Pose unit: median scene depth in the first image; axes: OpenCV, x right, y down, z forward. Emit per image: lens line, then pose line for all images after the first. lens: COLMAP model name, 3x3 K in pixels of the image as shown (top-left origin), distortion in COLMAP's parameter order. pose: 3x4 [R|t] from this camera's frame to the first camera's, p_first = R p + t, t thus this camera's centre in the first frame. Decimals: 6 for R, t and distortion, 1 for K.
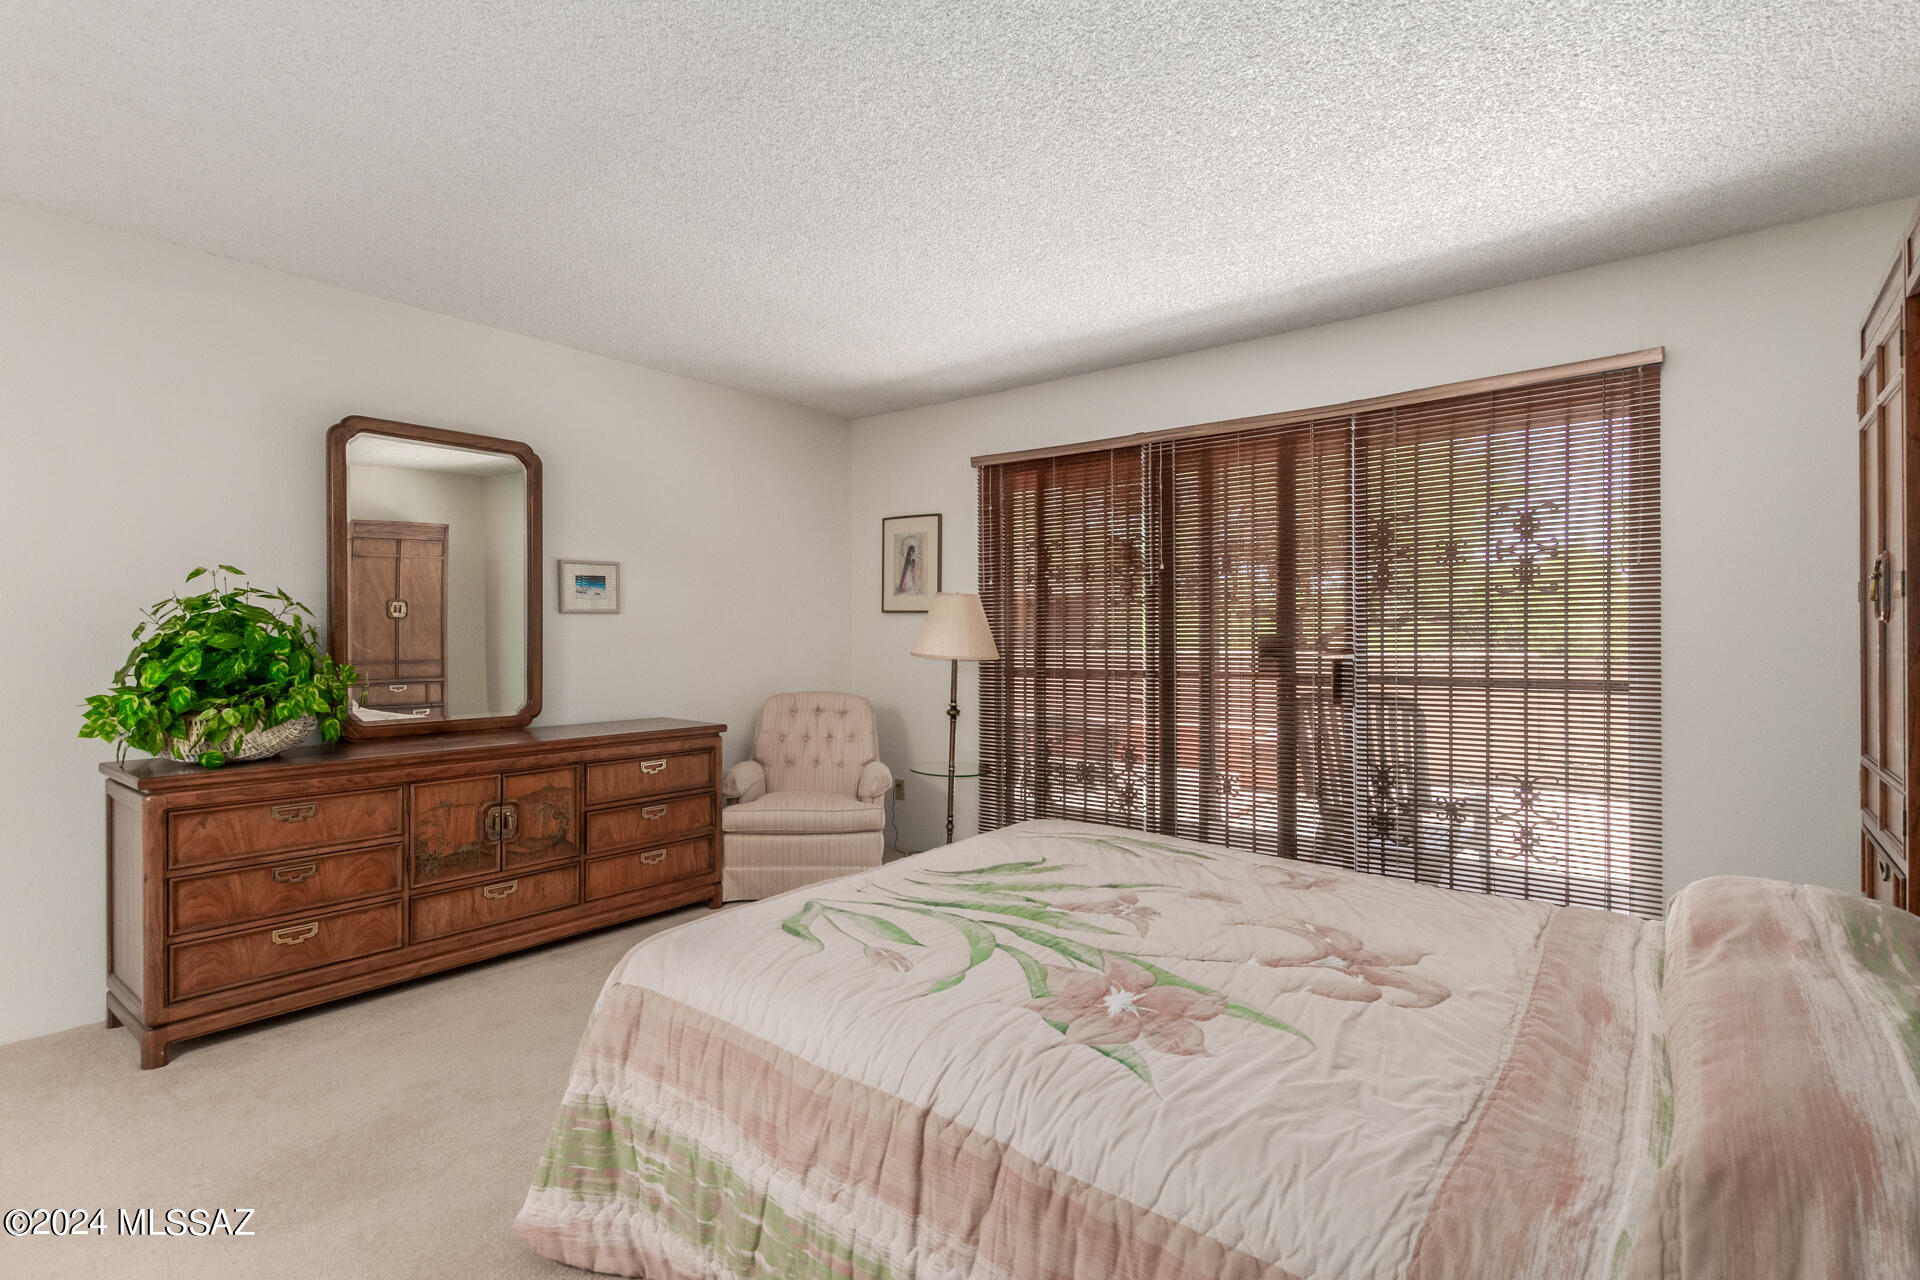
lens RADIAL K [[932.1, 0, 960.0], [0, 932.1, 640.0], [0, 0, 1]] dist [0.028932, 0.000237]
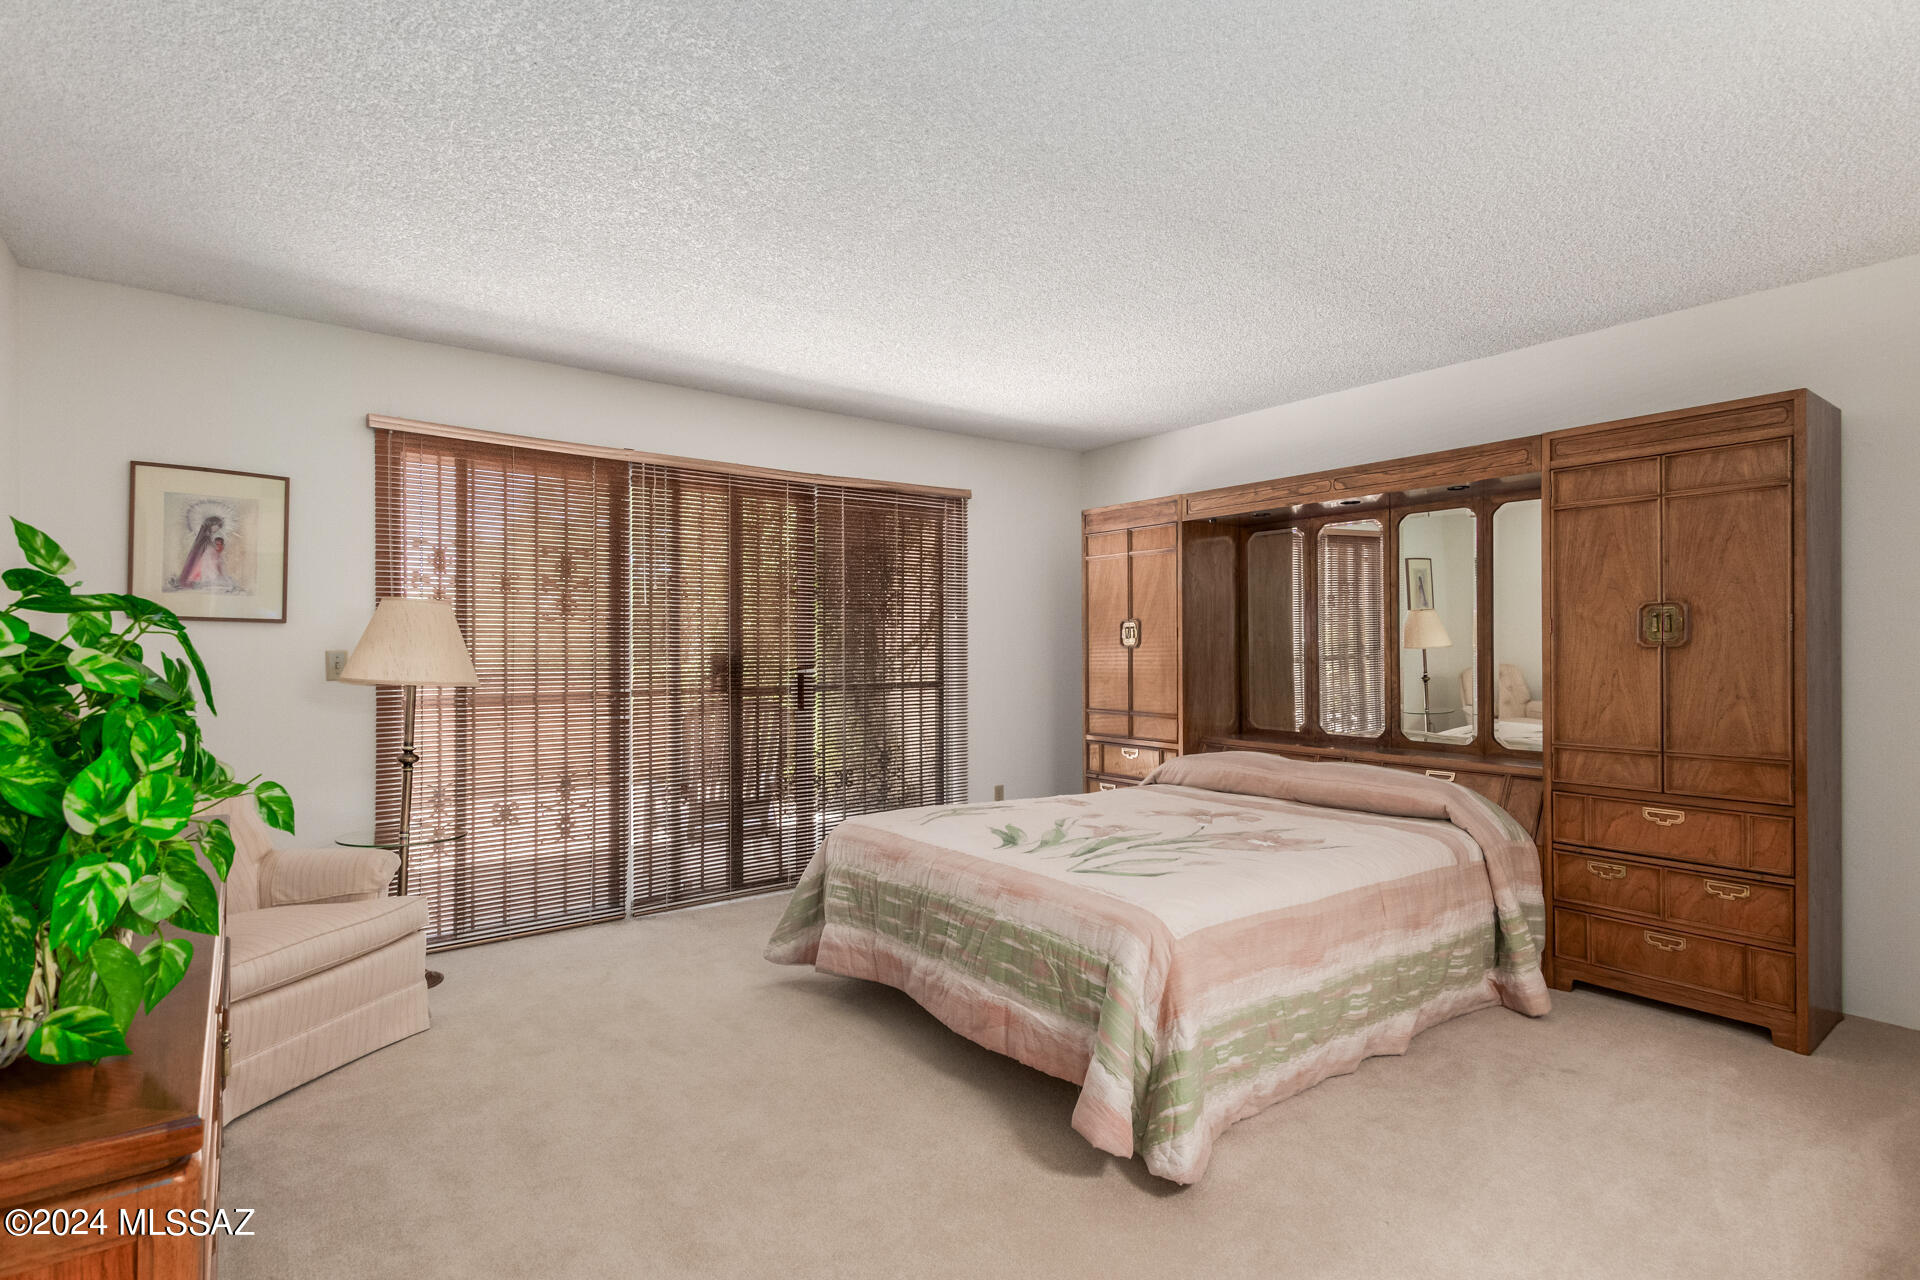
lens RADIAL K [[959.0, 0, 969.1], [0, 959.0, 634.2], [0, 0, 1]] dist [0.023395, -0.000264]
pose [[0.237939, 0.017885, 0.971115, -0.772655], [0.006613, 0.999777, -0.020033, -0.003635], [-0.971258, 0.011189, 0.237768, 0.452334]]
